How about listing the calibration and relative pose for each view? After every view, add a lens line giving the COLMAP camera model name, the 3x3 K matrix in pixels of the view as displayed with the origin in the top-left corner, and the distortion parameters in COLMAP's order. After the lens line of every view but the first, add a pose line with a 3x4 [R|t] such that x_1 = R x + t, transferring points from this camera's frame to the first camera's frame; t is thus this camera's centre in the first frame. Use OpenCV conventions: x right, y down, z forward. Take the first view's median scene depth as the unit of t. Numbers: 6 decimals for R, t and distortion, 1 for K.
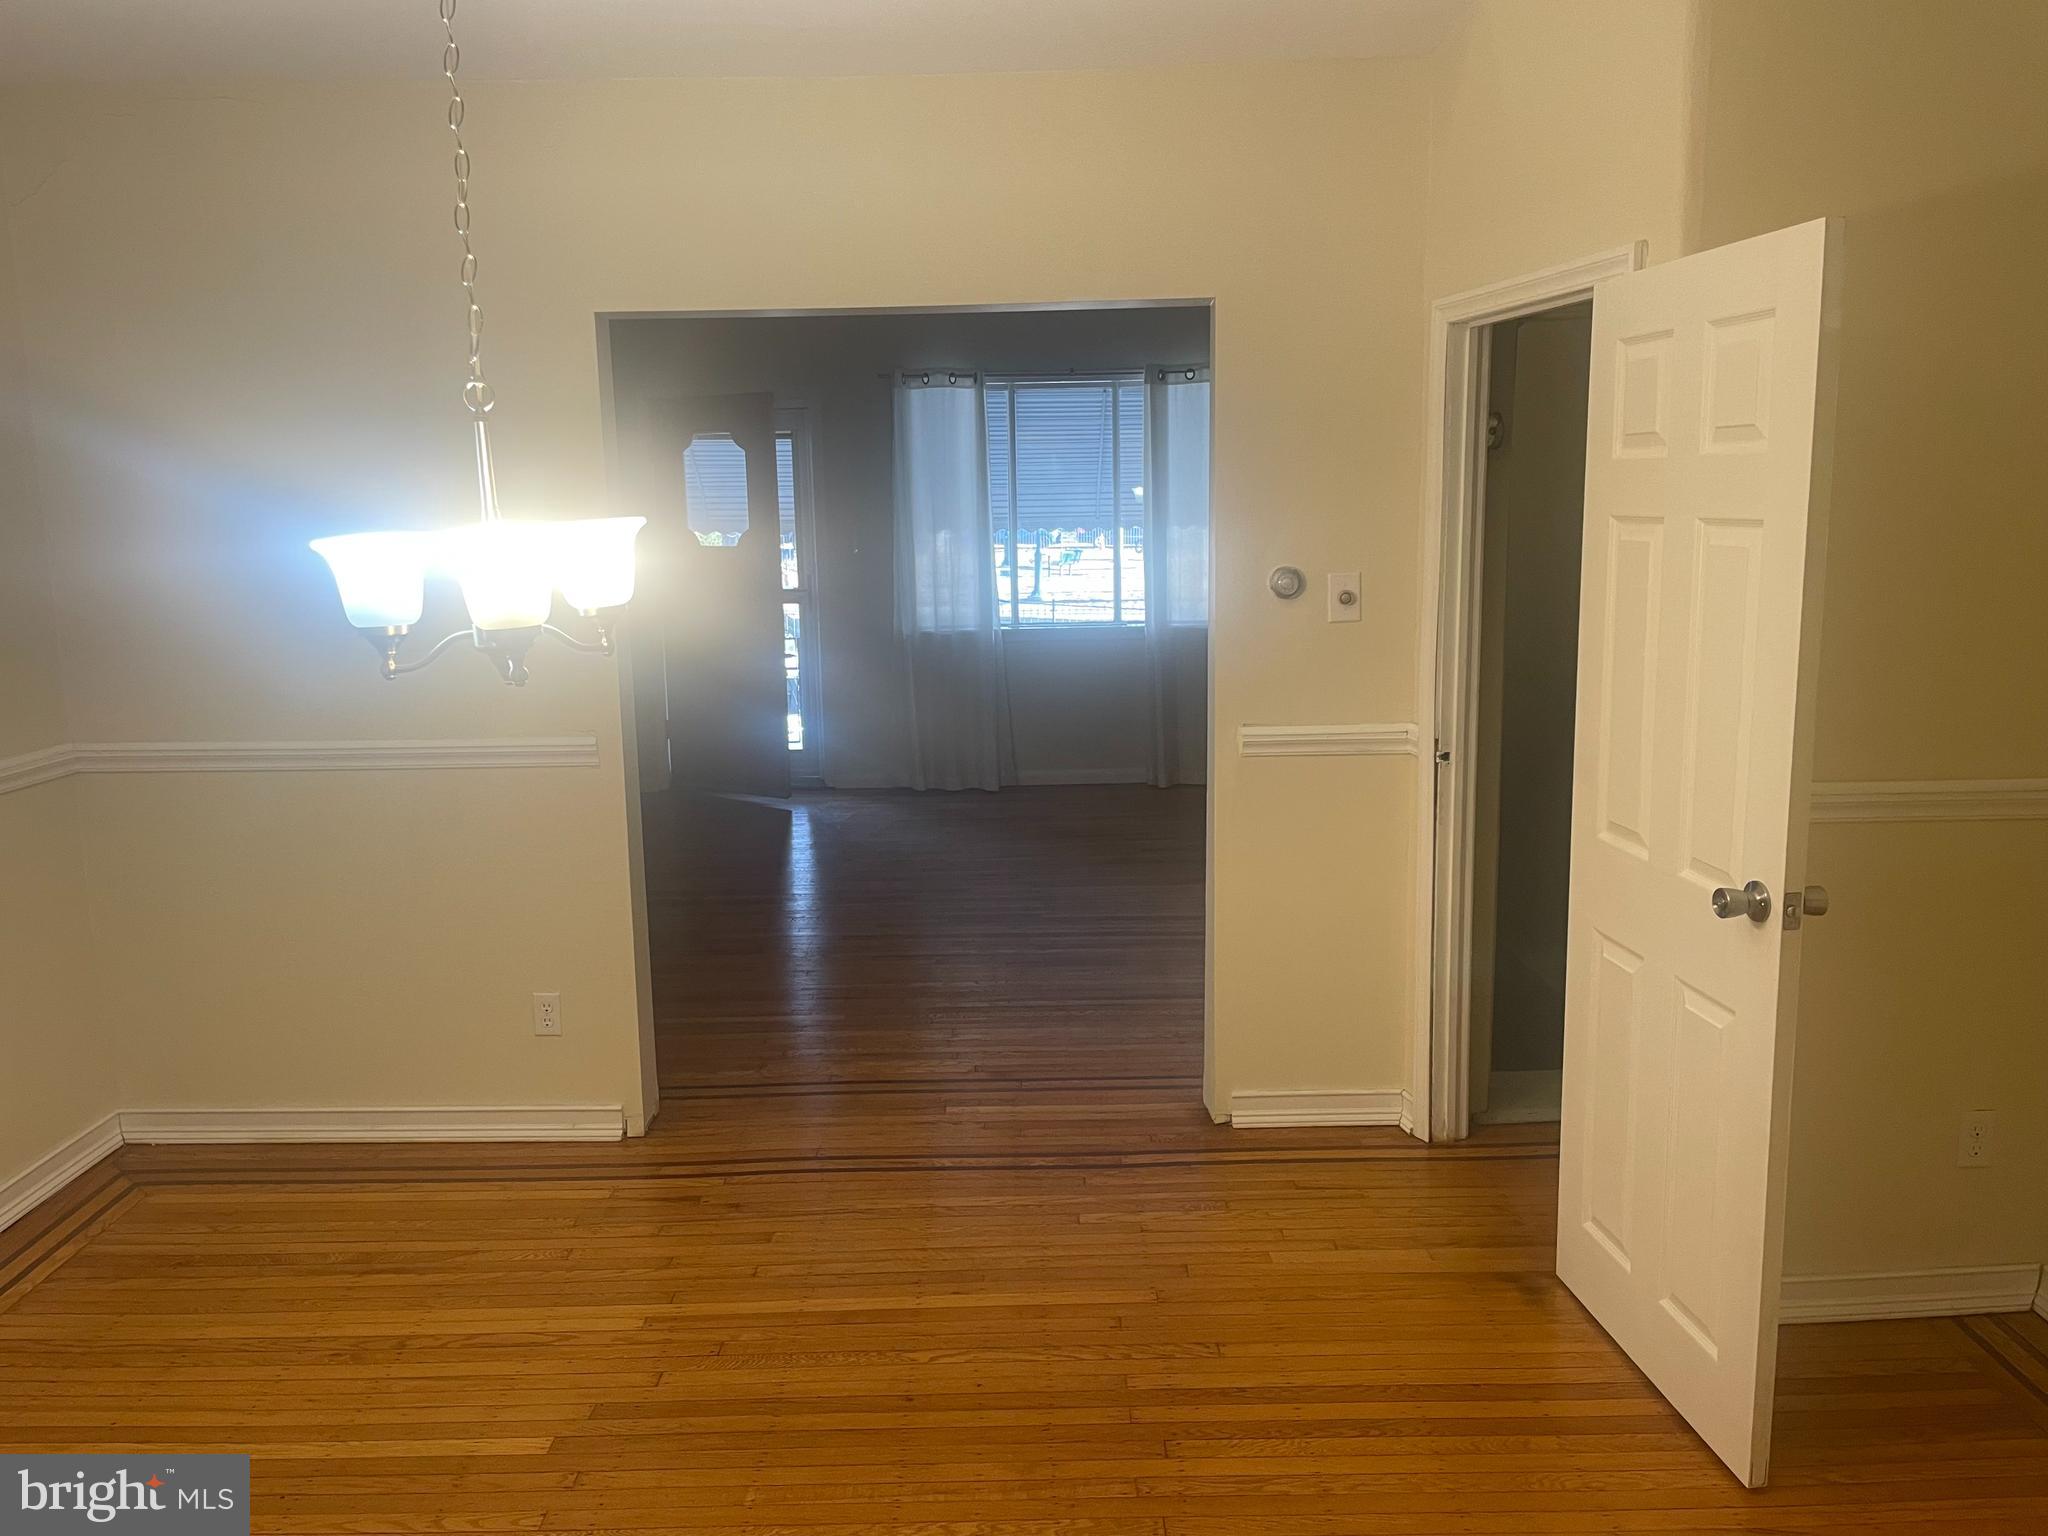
lens RADIAL K [[1579.1, 0, 1024.0], [0, 1579.1, 768.0], [0, 0, 1]] dist [0.116509, -0.160694]
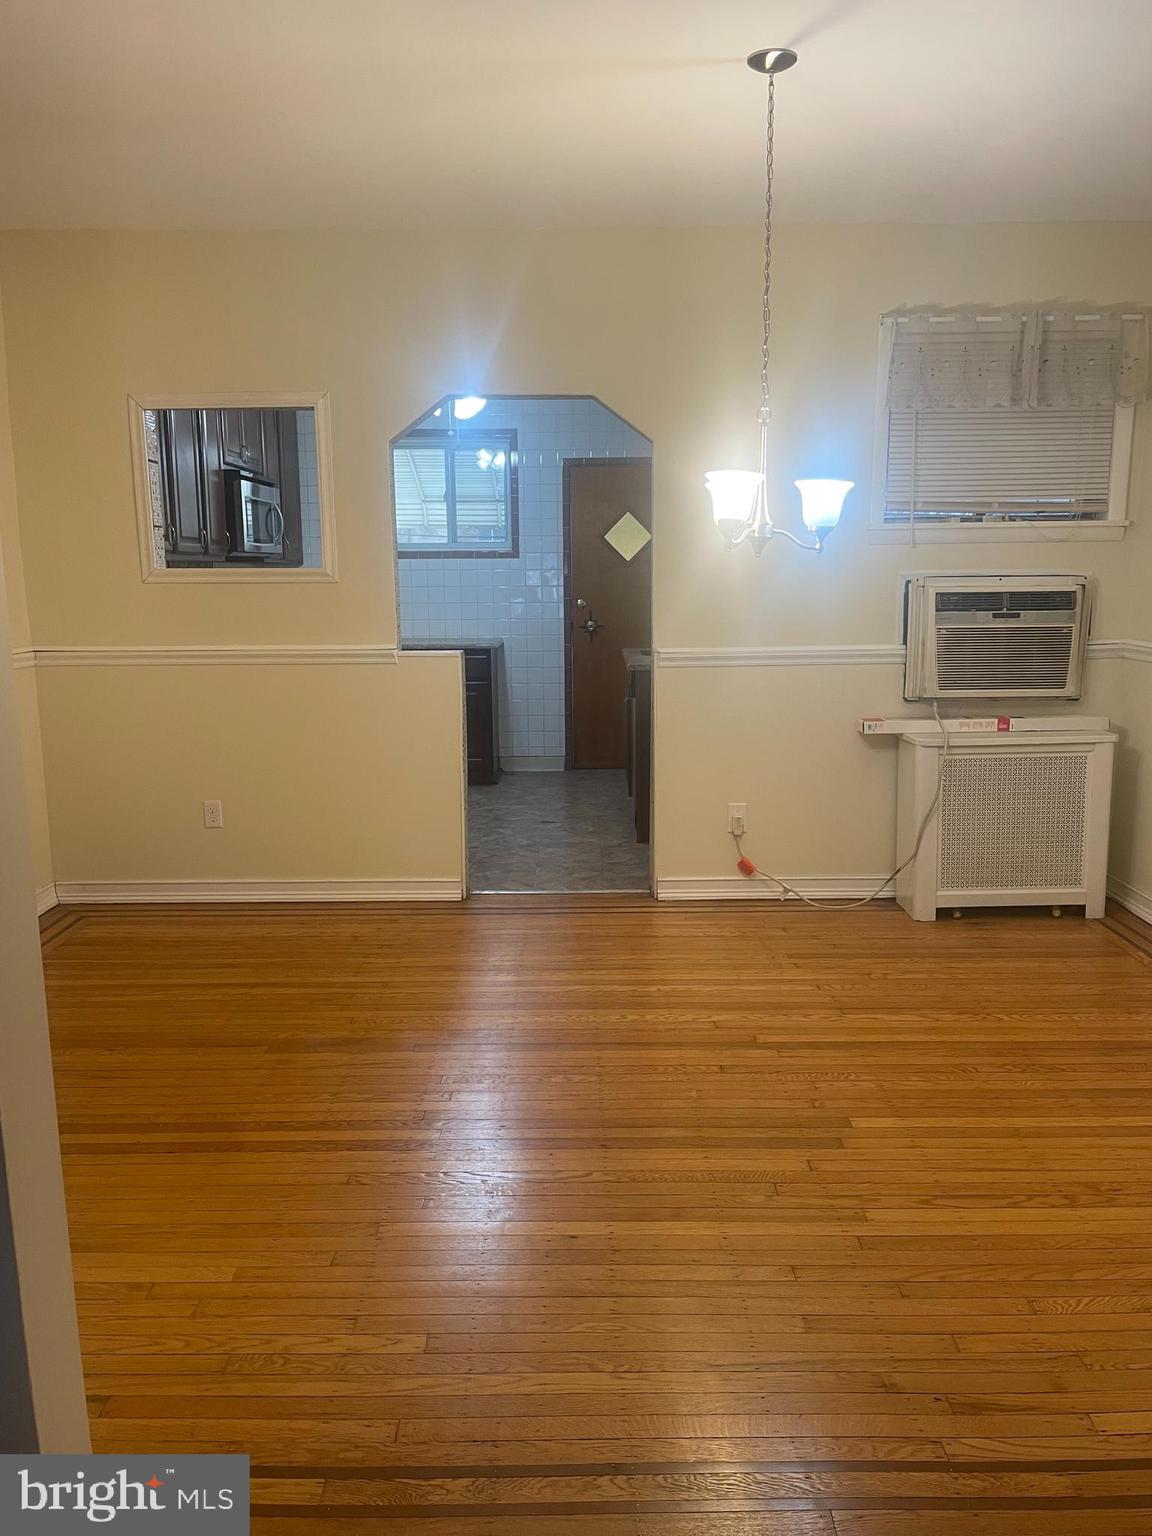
lens RADIAL K [[1184.4, 0, 576.0], [0, 1184.4, 768.0], [0, 0, 1]] dist [0.116509, -0.160694]
pose [[-0.999626, 0.025881, 0.008826, -0.023342], [0.027333, 0.936360, 0.349974, -0.085407], [0.000793, 0.350085, -0.936718, 0.644869]]
